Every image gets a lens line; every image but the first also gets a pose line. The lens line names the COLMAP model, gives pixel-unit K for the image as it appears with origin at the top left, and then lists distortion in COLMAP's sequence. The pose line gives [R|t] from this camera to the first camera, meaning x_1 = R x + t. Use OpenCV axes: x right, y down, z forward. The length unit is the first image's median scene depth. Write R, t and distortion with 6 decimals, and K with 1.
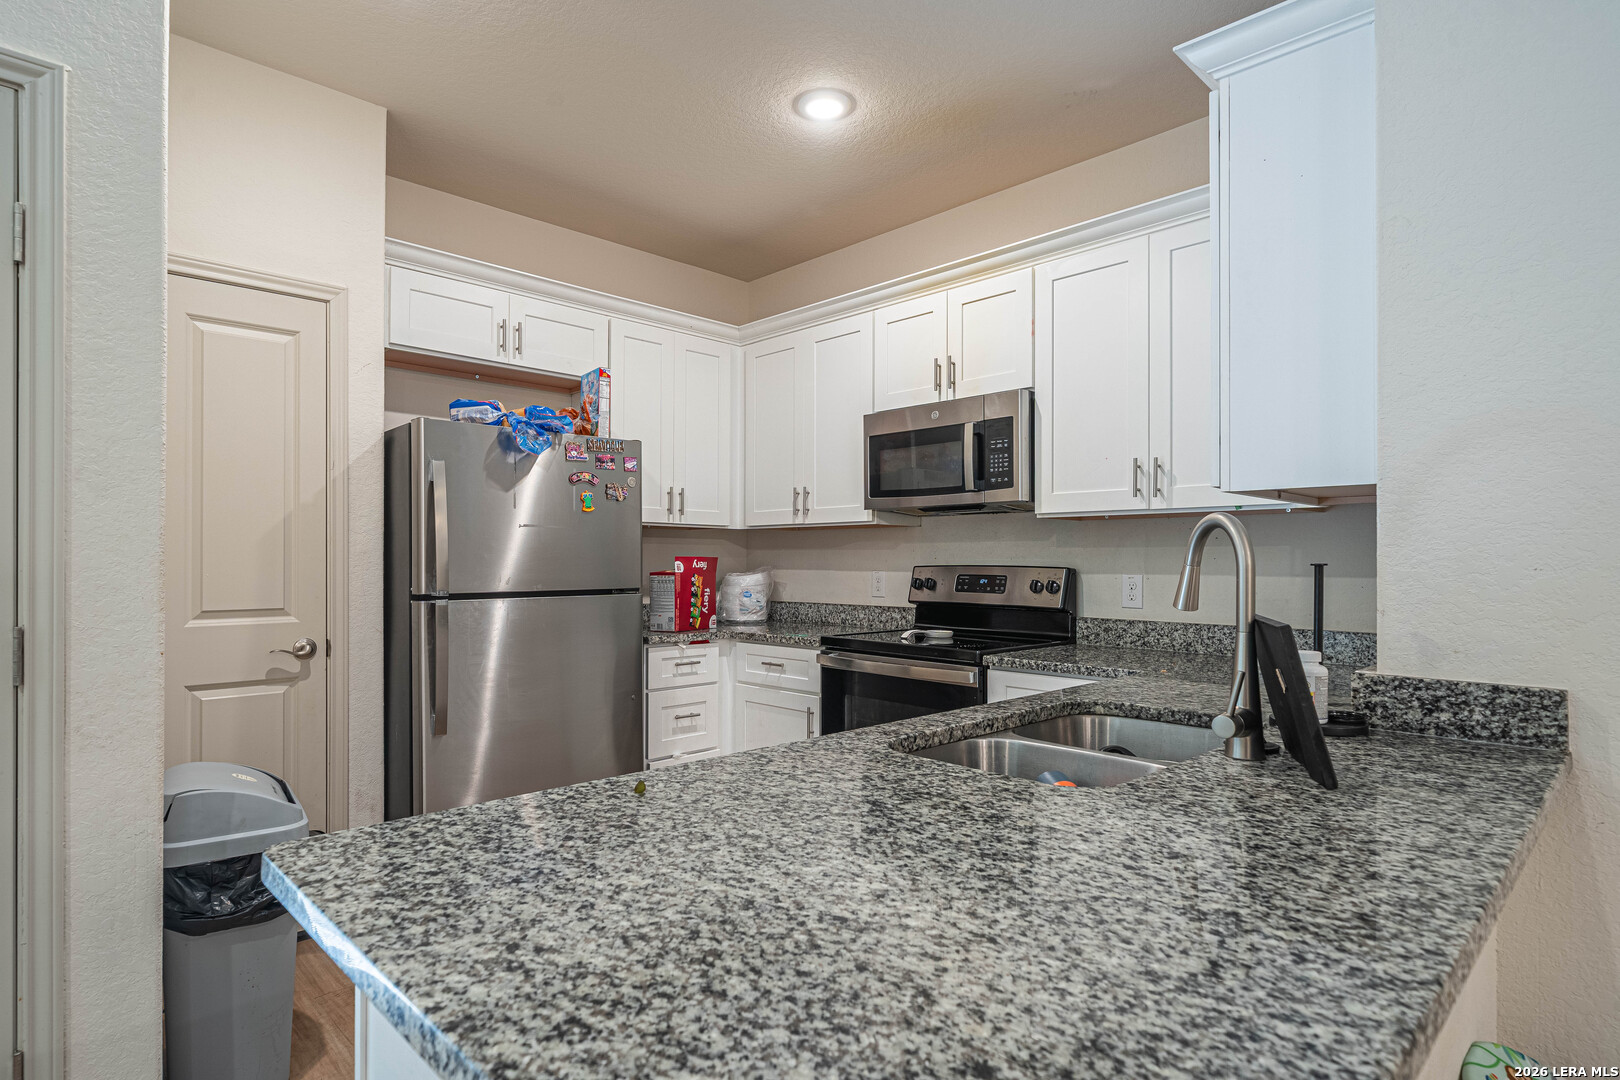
lens RADIAL K [[849.3, 0, 810.0], [0, 849.3, 540.0], [0, 0, 1]] dist [0.002530, 0.000138]
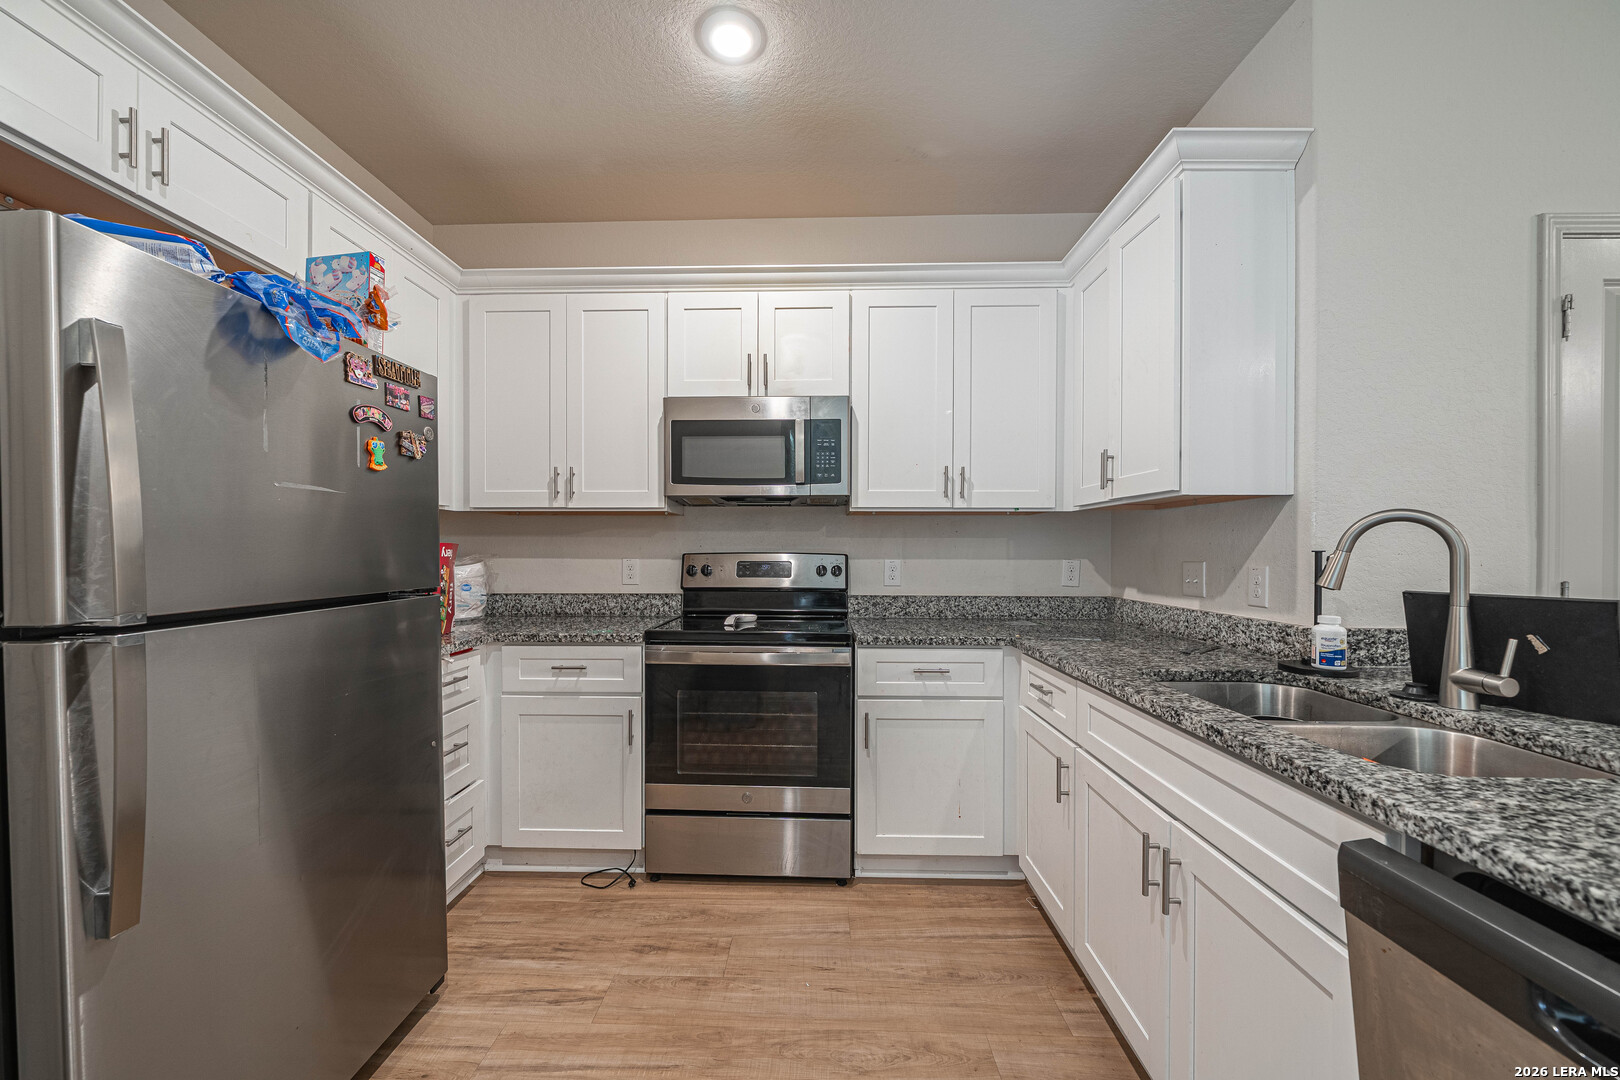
lens RADIAL K [[602.6, 0, 800.6], [0, 602.6, 546.5], [0, 0, 1]] dist [-0.000747, -0.000065]
pose [[0.722846, 0.003112, 0.691002, -0.316546], [-0.017434, 0.999754, 0.013735, 0.010854], [-0.690789, -0.021975, 0.722722, 0.418819]]
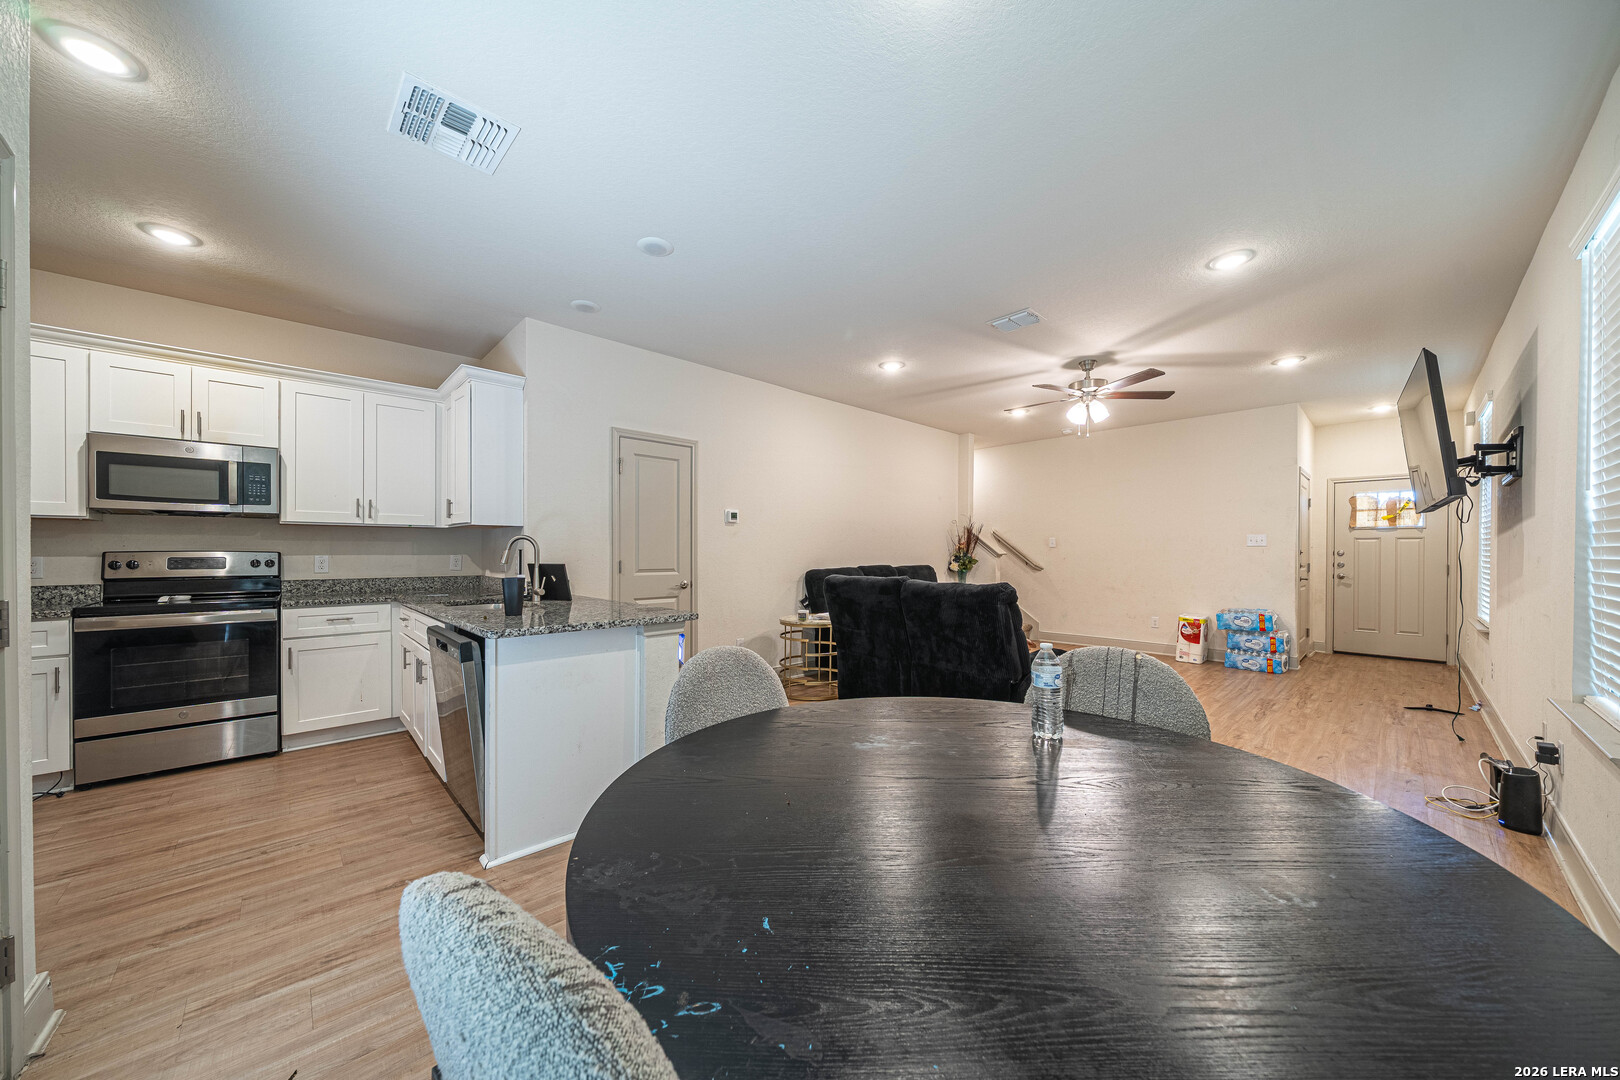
lens RADIAL K [[559.5, 0, 803.0], [0, 559.5, 552.6], [0, 0, 1]] dist [-0.006925, 0.000136]
pose [[0.029402, -0.004808, 0.999556, -0.779370], [-0.025796, 0.999652, 0.005567, -0.000398], [-0.999235, -0.025948, 0.029267, -0.104112]]
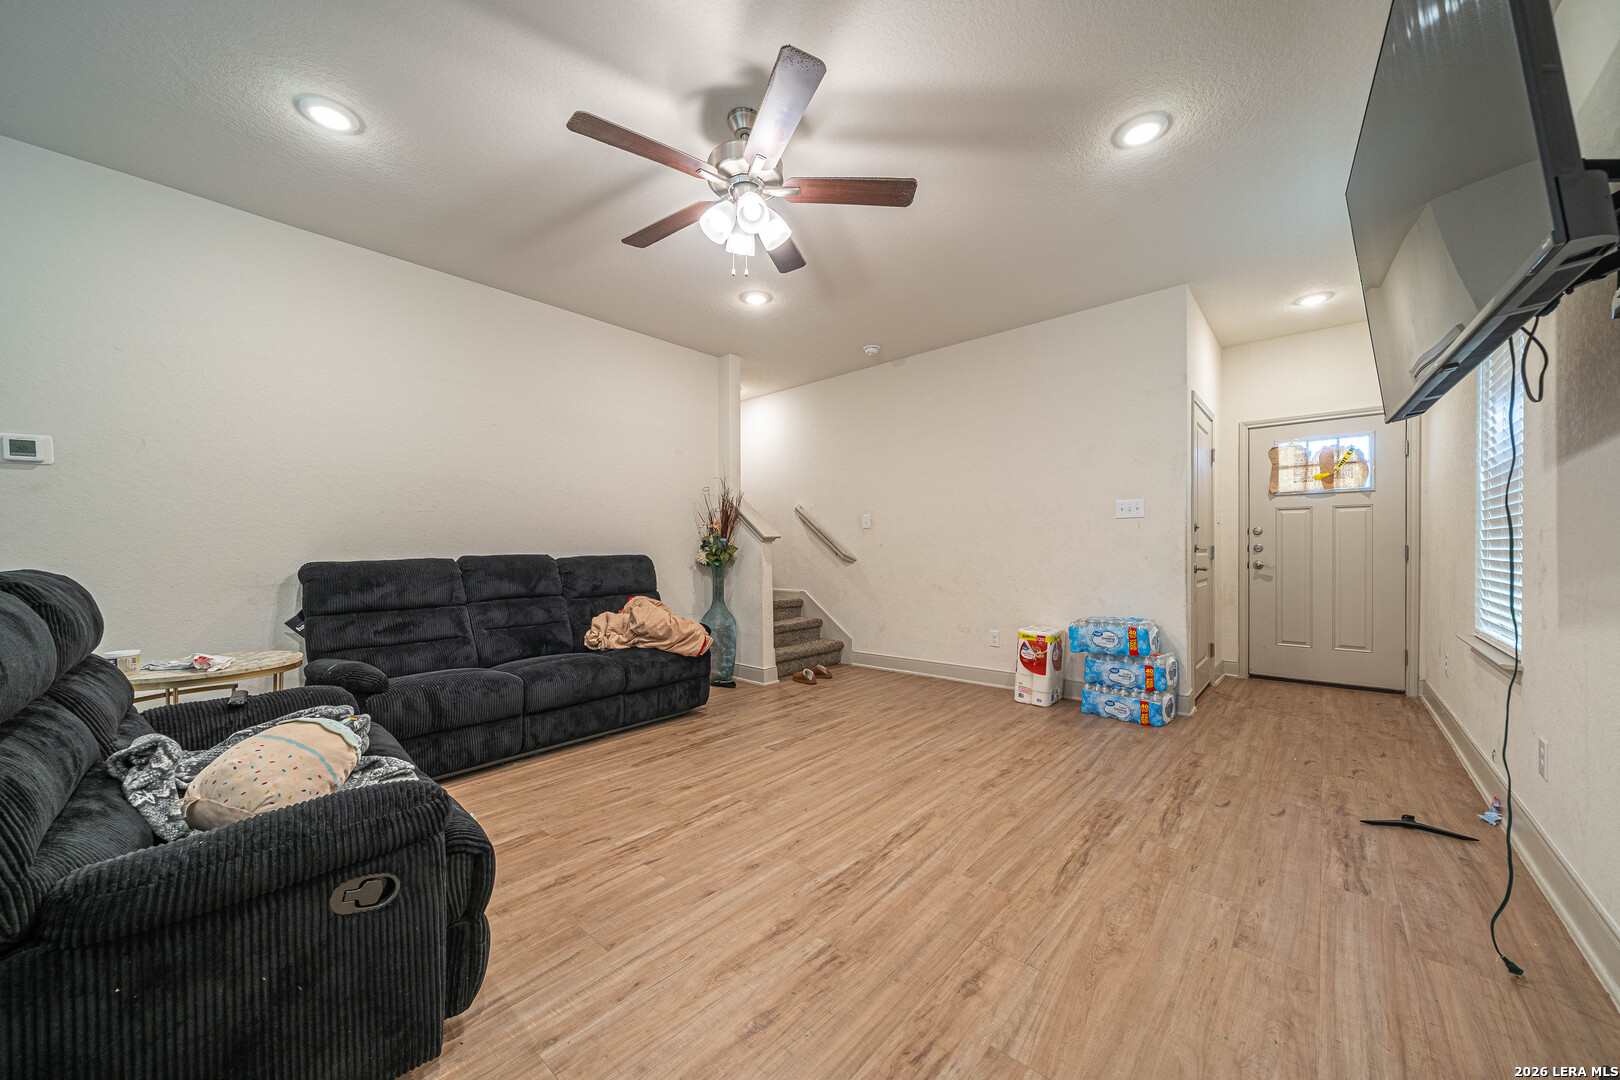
lens RADIAL K [[581.8, 0, 802.2], [0, 581.8, 551.6], [0, 0, 1]] dist [-0.002482, -0.000177]
pose [[-0.057716, -0.006055, 0.998315, -0.077548], [-0.016568, 0.999850, 0.005107, 0.024036], [-0.998196, -0.016245, -0.057807, -0.785708]]
